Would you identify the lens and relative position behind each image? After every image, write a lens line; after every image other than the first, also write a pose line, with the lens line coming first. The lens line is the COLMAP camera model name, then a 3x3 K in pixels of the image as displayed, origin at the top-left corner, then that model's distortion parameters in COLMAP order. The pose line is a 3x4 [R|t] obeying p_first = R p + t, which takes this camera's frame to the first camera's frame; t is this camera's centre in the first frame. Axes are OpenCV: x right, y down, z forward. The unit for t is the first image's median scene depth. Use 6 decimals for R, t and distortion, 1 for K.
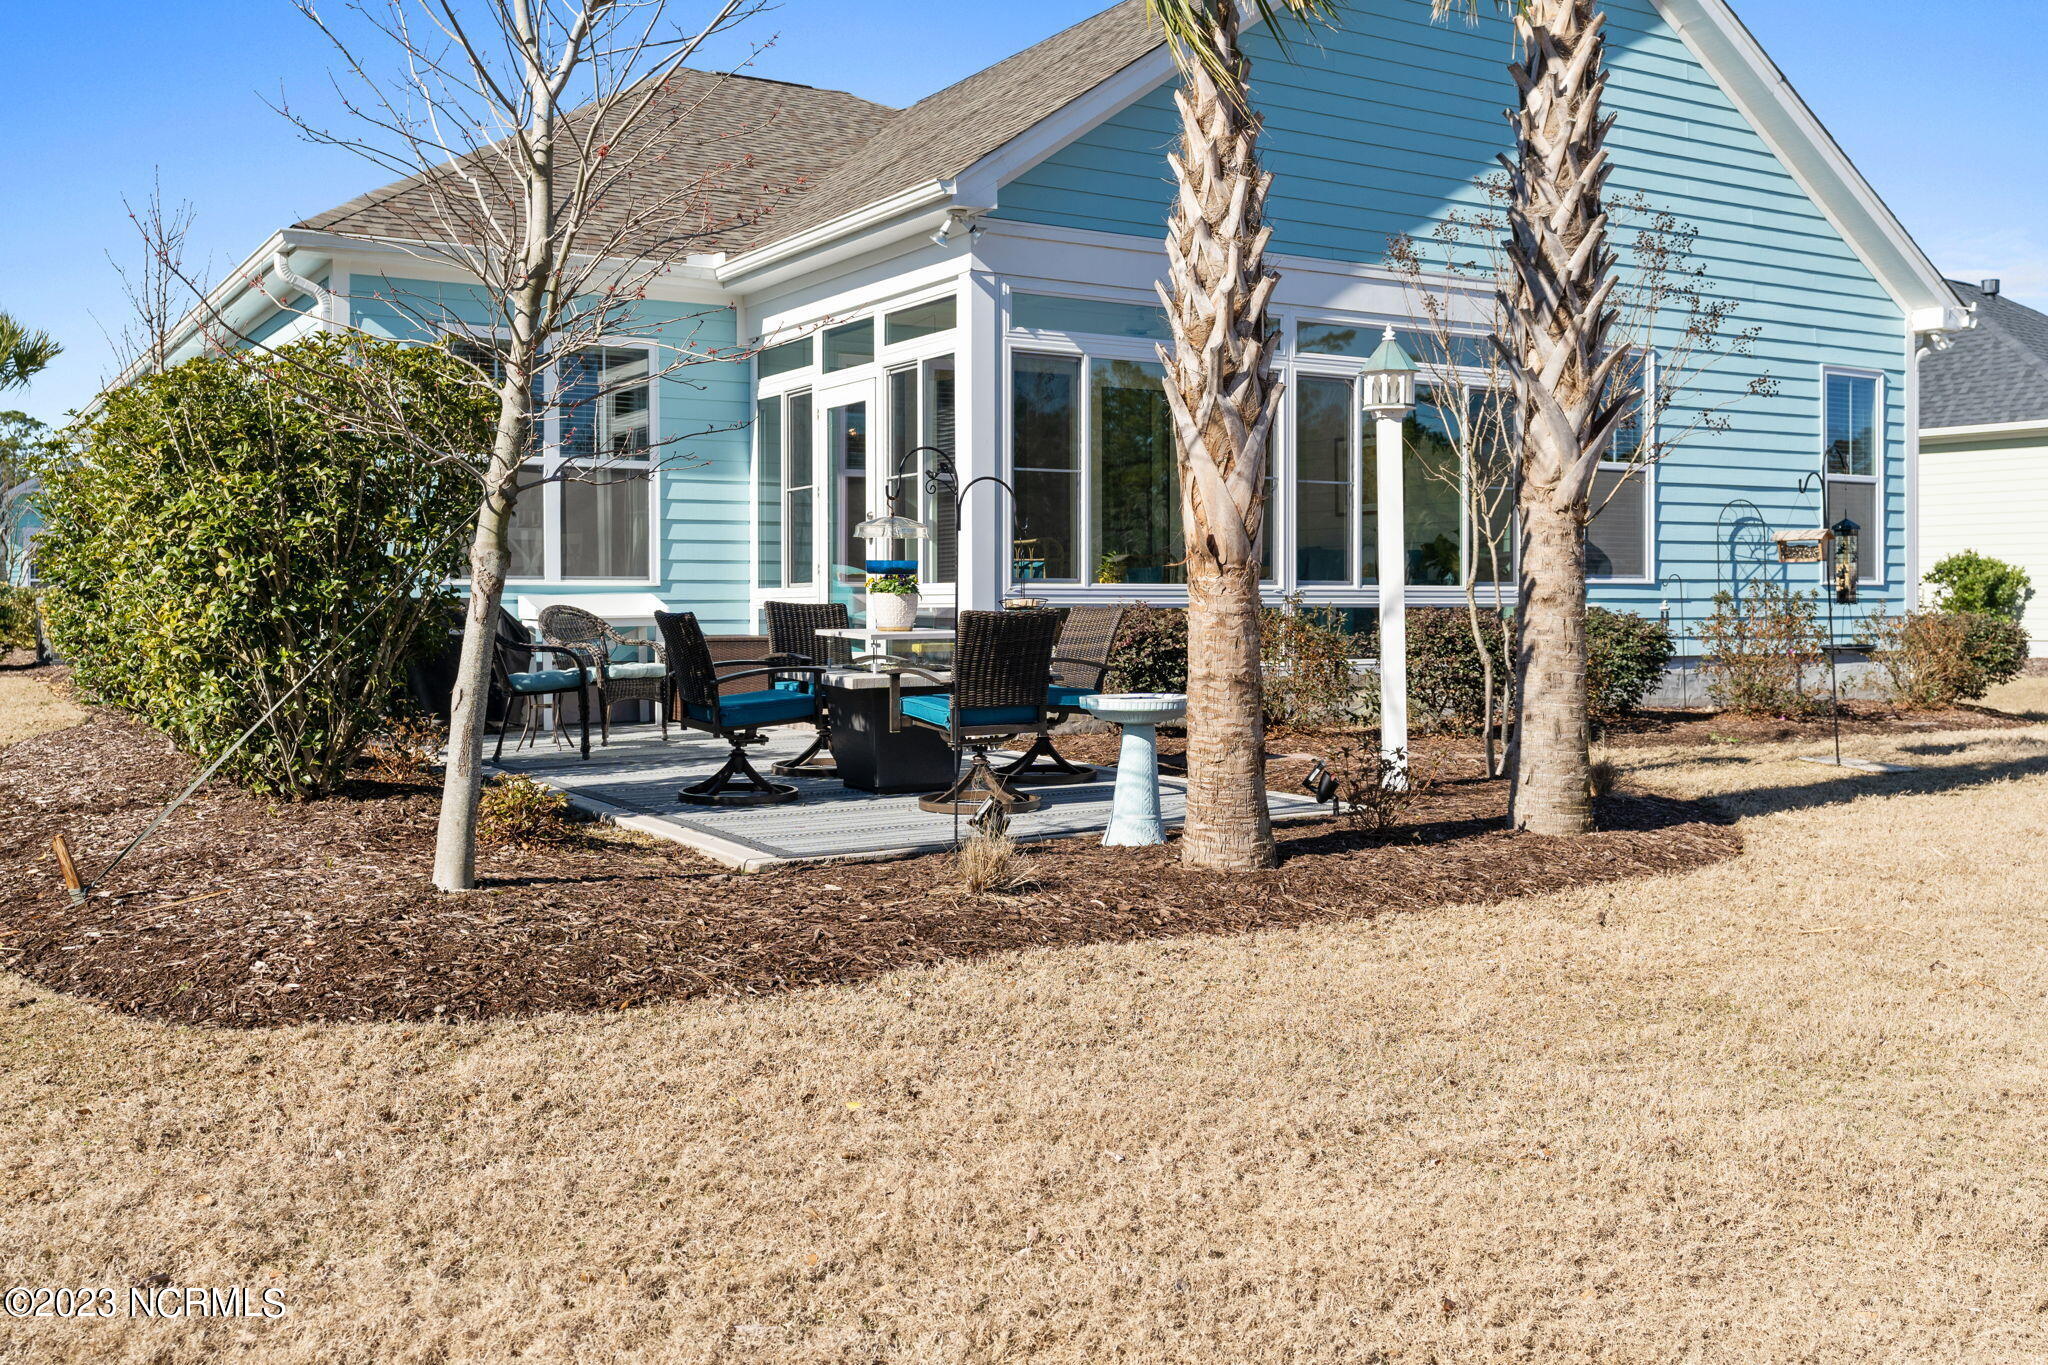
lens RADIAL K [[1776.9, 0, 922.5], [0, 1776.9, 686.7], [0, 0, 1]] dist [-0.000413, -0.007444]
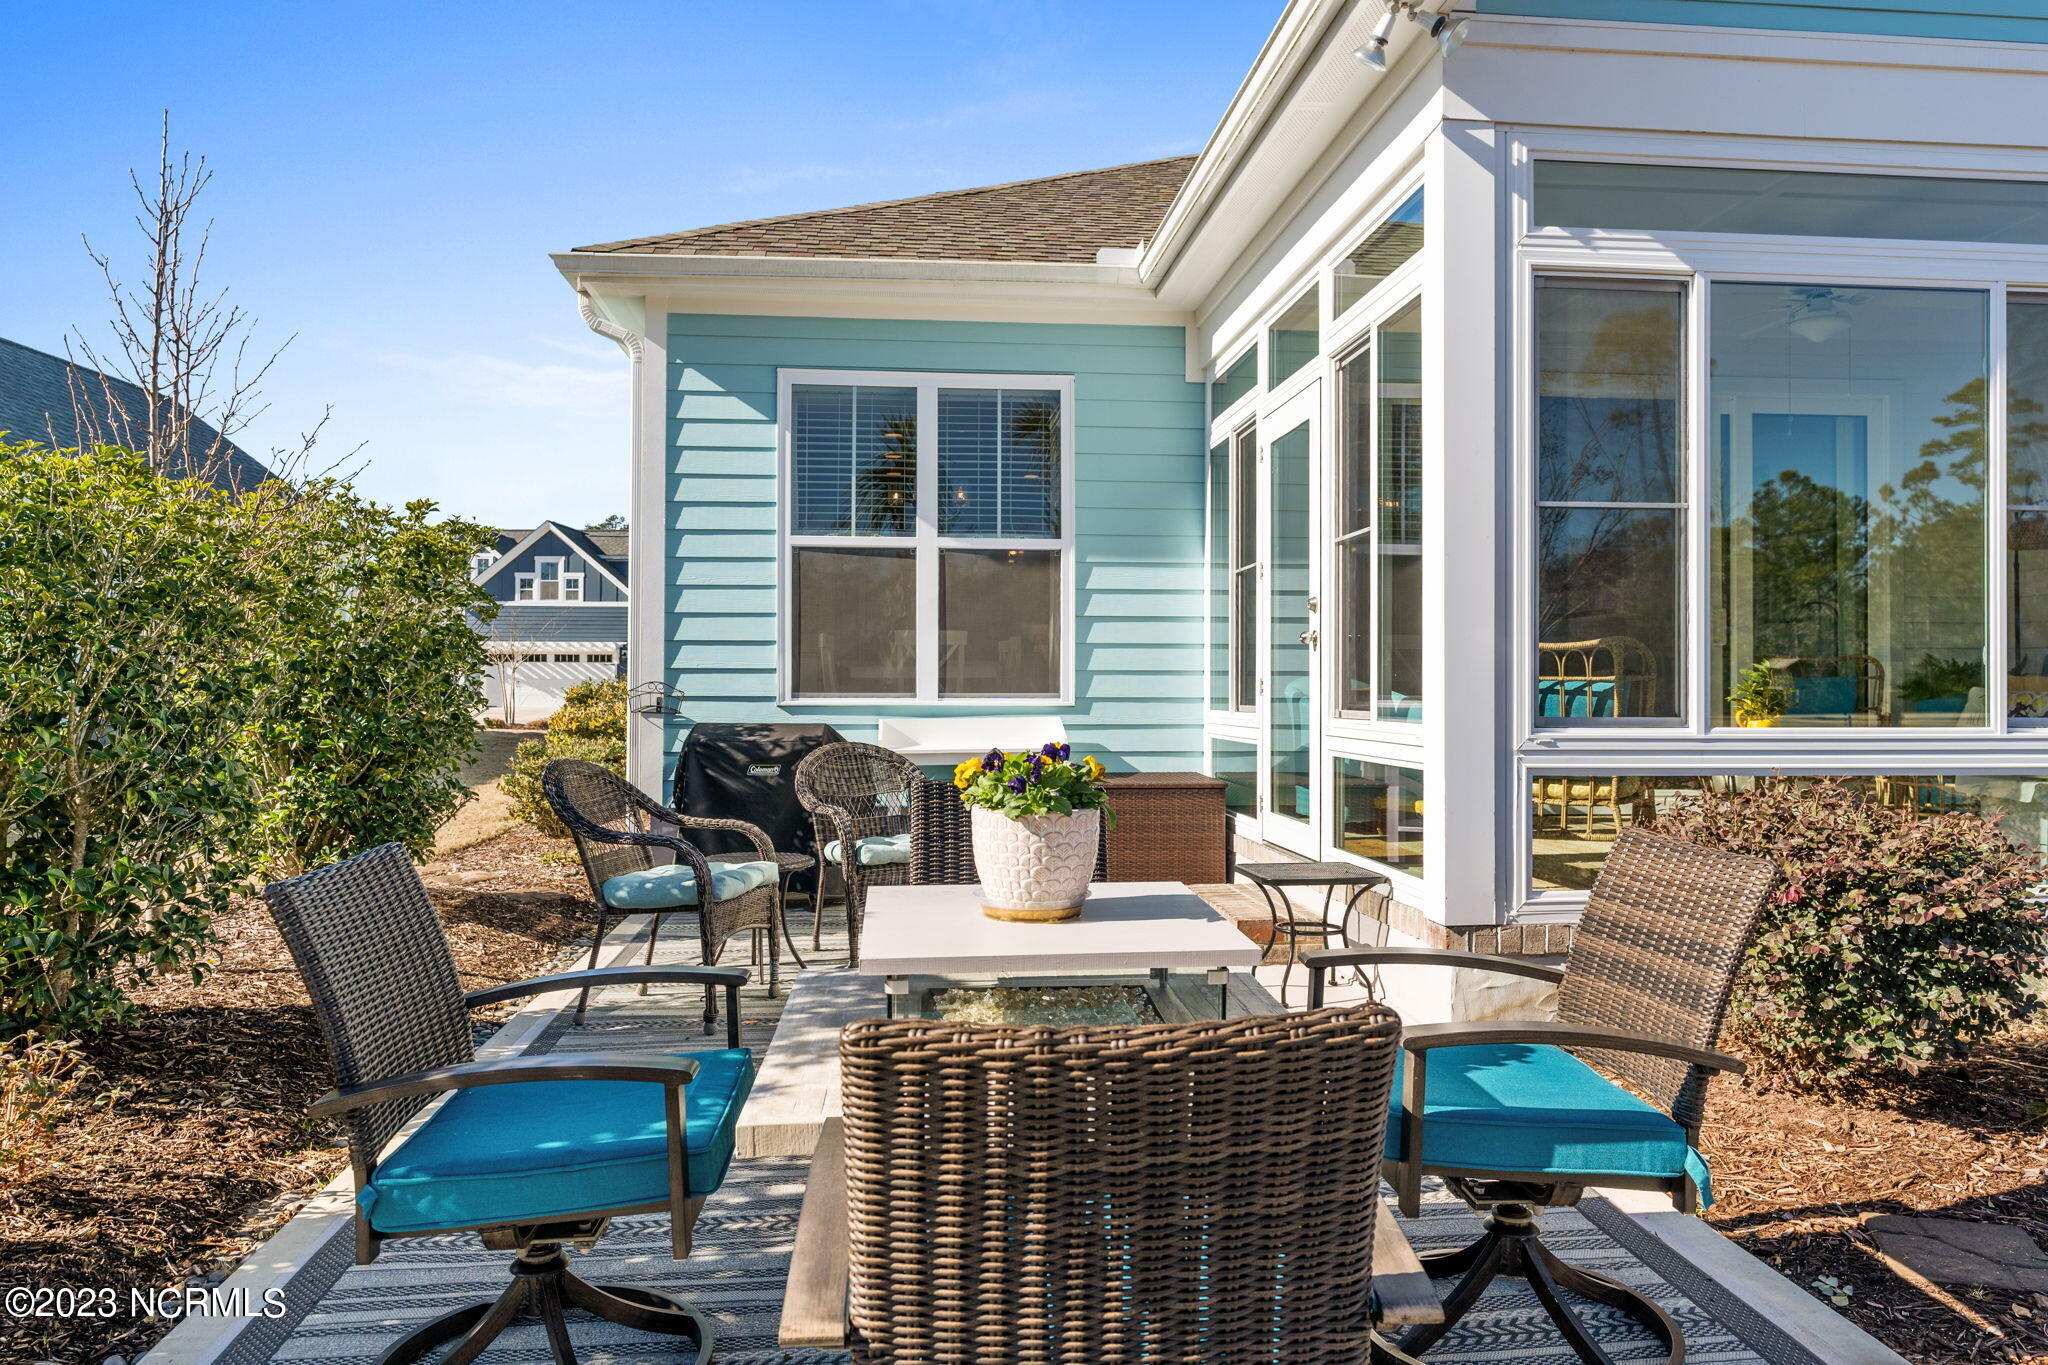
lens RADIAL K [[1314.4, 0, 1032.5], [0, 1314.4, 684.9], [0, 0, 1]] dist [-0.004603, -0.002026]
pose [[0.915923, 0.004699, -0.401326, 0.058838], [-0.023269, 0.998871, -0.041410, -0.043518], [0.400678, 0.047267, 0.914999, 0.504240]]
